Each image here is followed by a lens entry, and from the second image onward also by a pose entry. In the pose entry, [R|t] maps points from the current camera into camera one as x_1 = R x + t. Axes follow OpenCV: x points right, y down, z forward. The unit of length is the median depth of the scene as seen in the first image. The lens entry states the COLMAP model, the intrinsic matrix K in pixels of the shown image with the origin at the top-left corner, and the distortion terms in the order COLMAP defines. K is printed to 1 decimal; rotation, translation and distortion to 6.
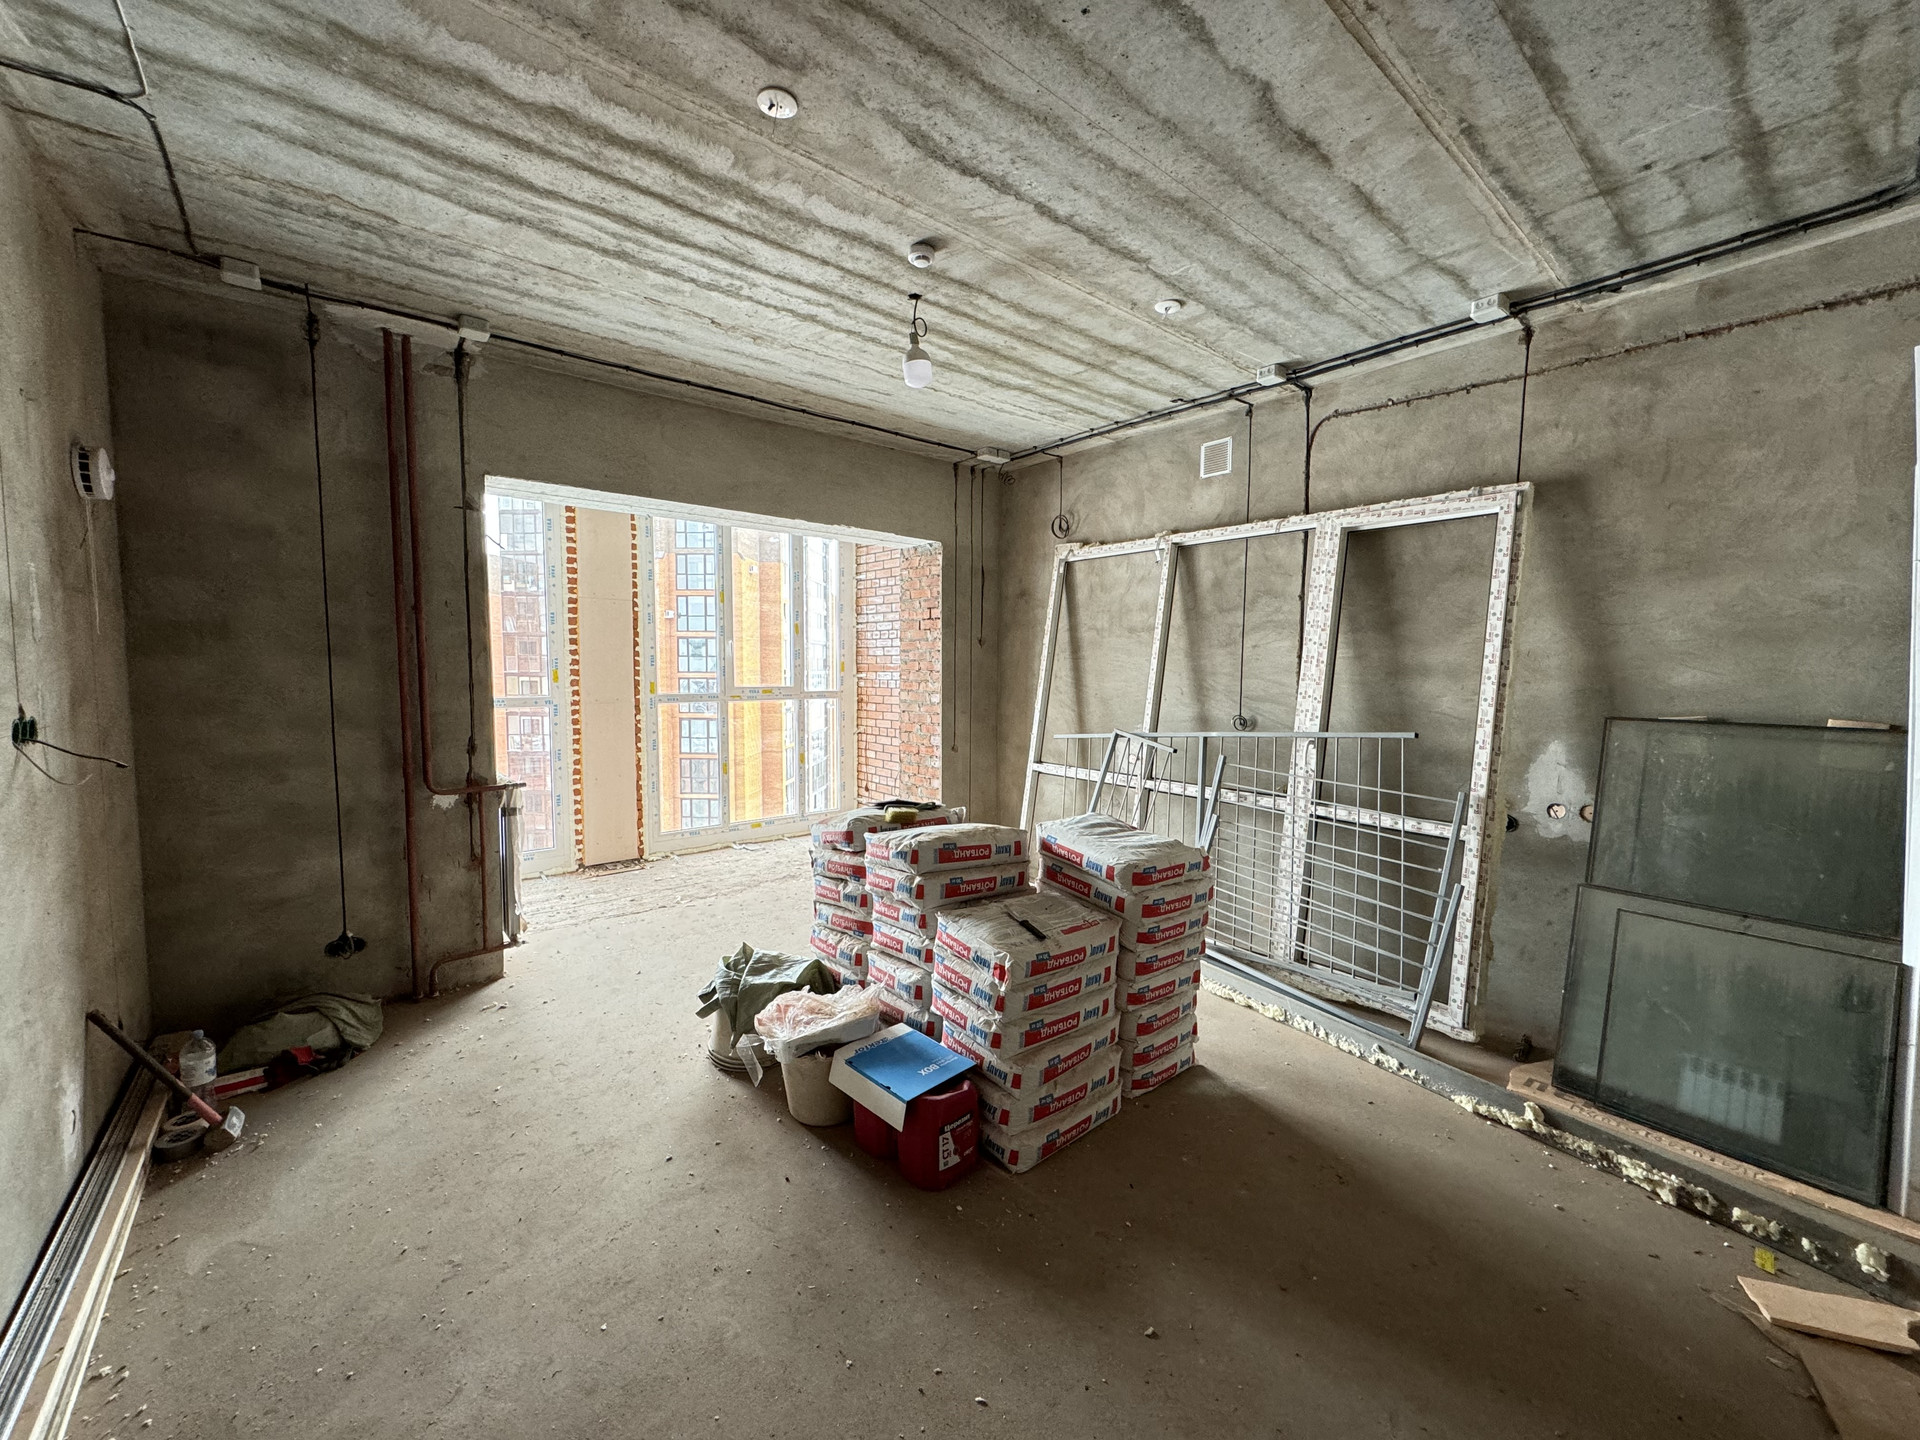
lens RADIAL K [[759.2, 0, 960.9], [0, 759.2, 723.8], [0, 0, 1]] dist [-0.002592, 0.000371]
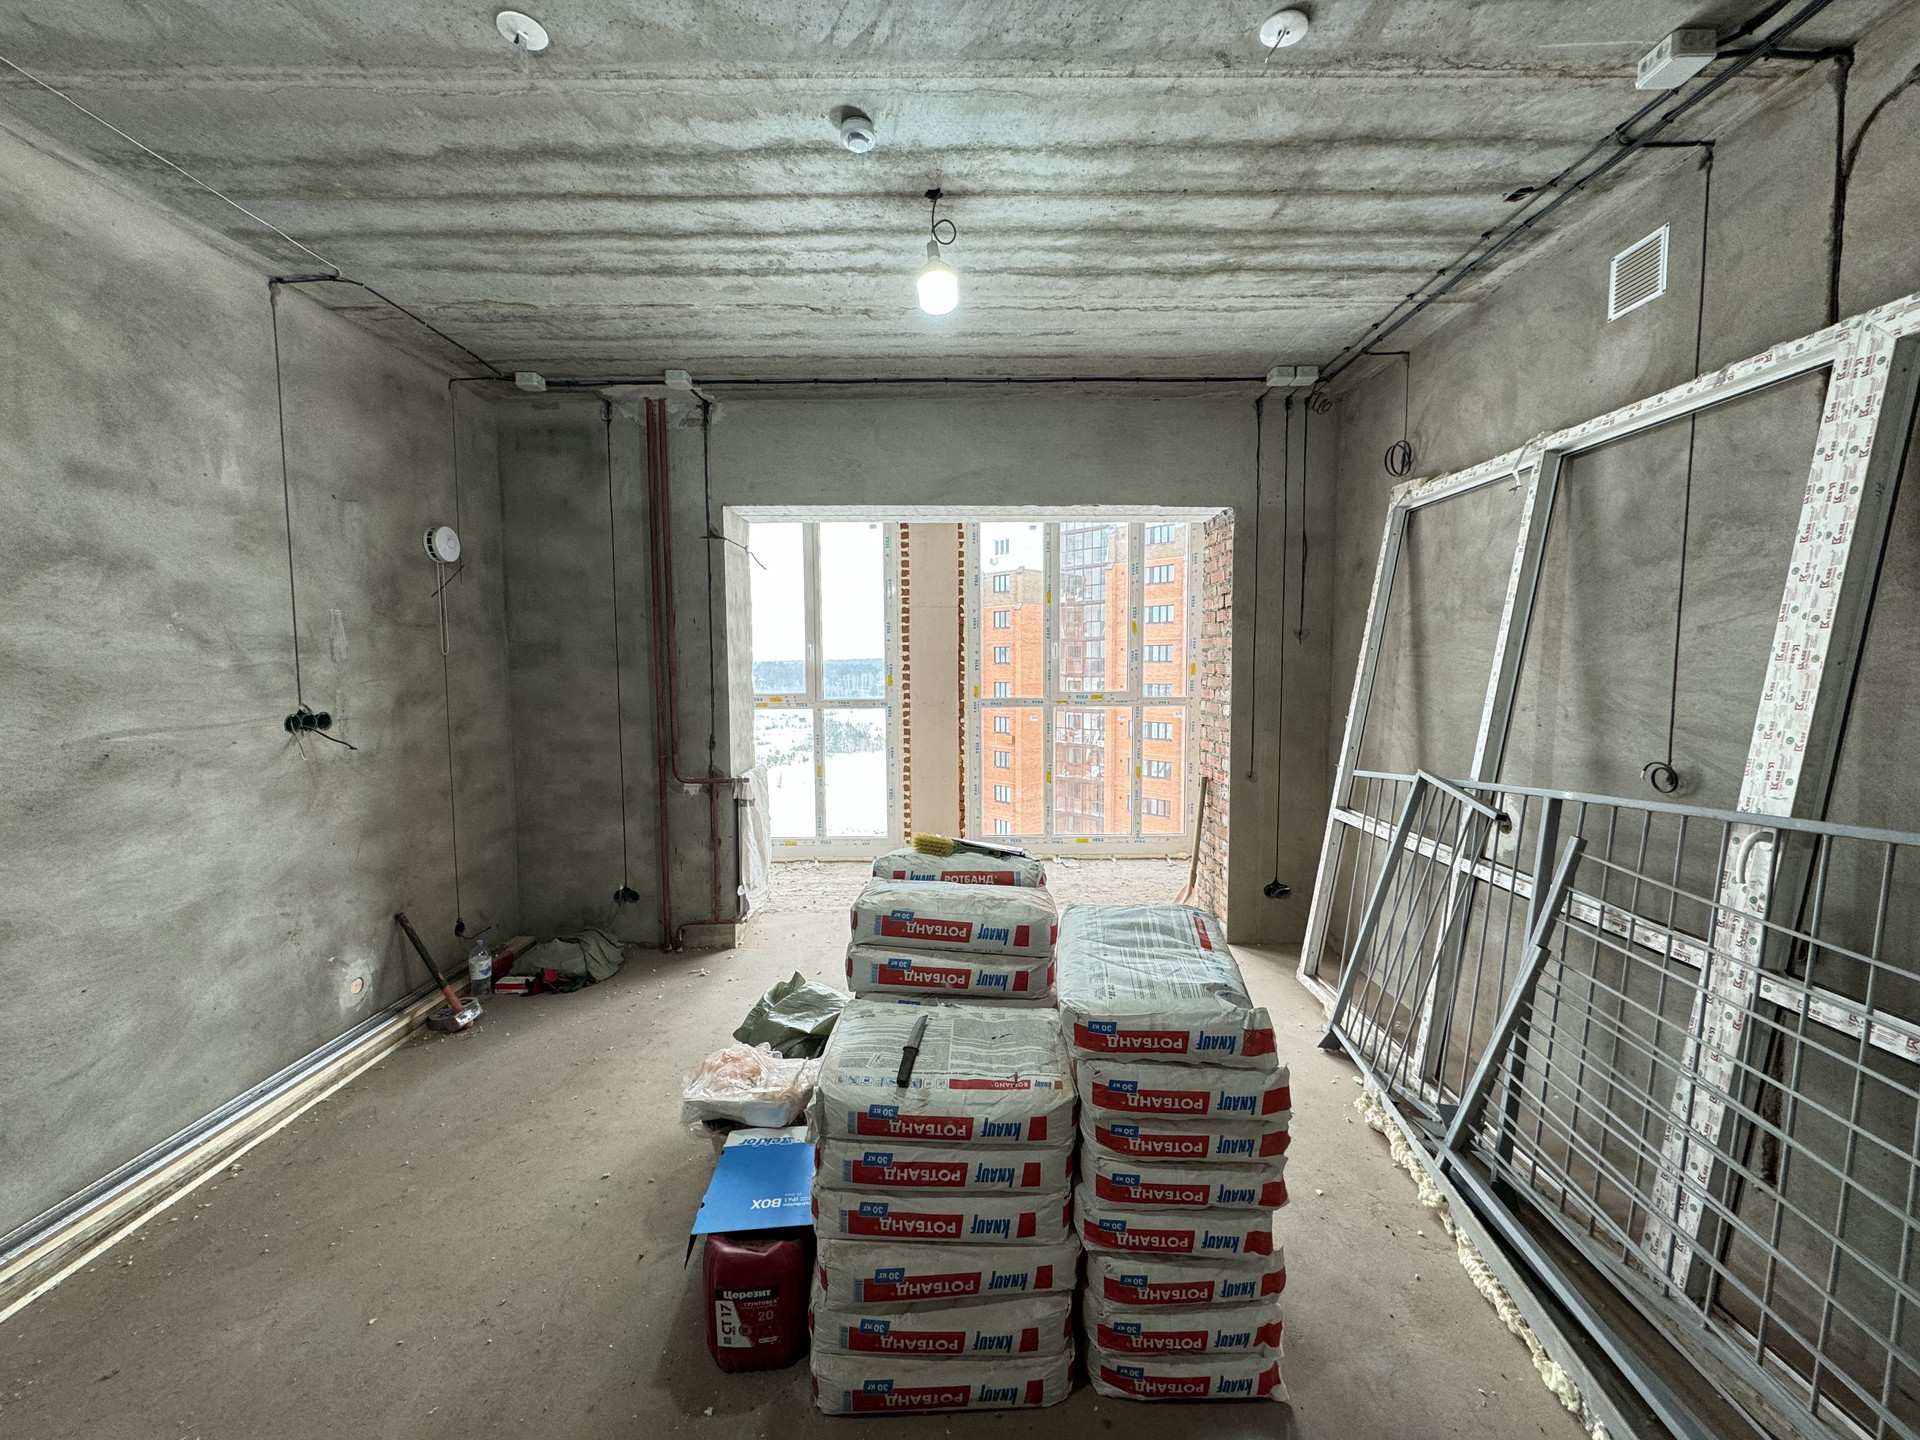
lens RADIAL K [[759.2, 0, 959.9], [0, 759.2, 723.3], [0, 0, 1]] dist [-0.002592, 0.000371]
pose [[0.768243, 0.038643, -0.638991, 0.401712], [-0.039204, 0.999143, 0.013289, -0.032138], [0.638956, 0.014842, 0.769100, 0.367804]]
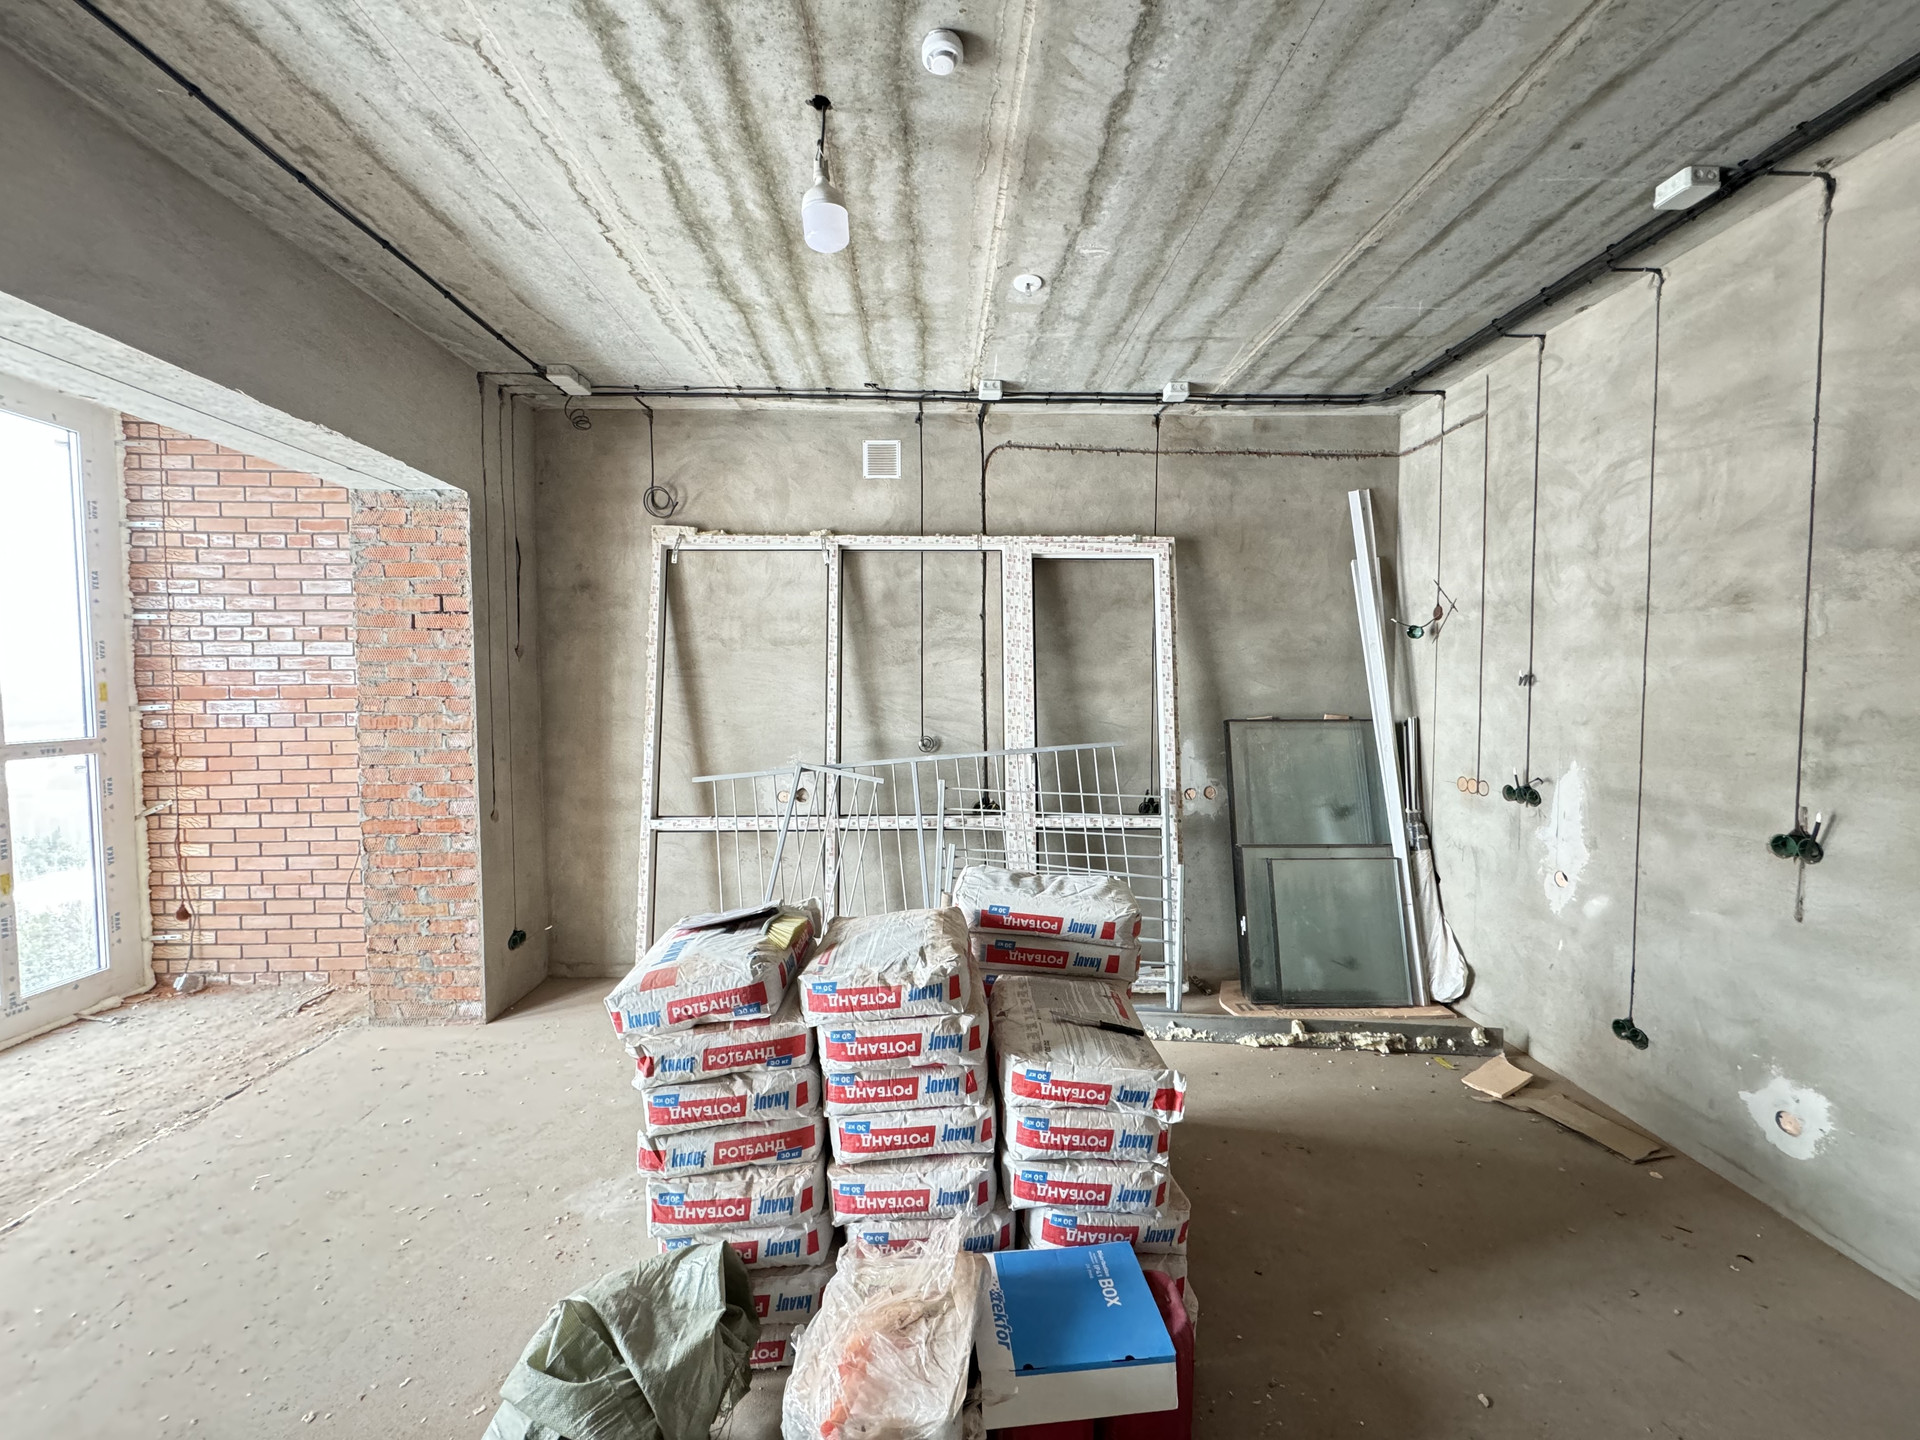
lens RADIAL K [[759.2, 0, 960.7], [0, 759.2, 723.1], [0, 0, 1]] dist [-0.002592, 0.000371]
pose [[0.611558, -0.048955, 0.789683, -0.435082], [0.067332, 0.997683, 0.009706, -0.041447], [-0.788329, 0.047235, 0.613438, 0.465896]]
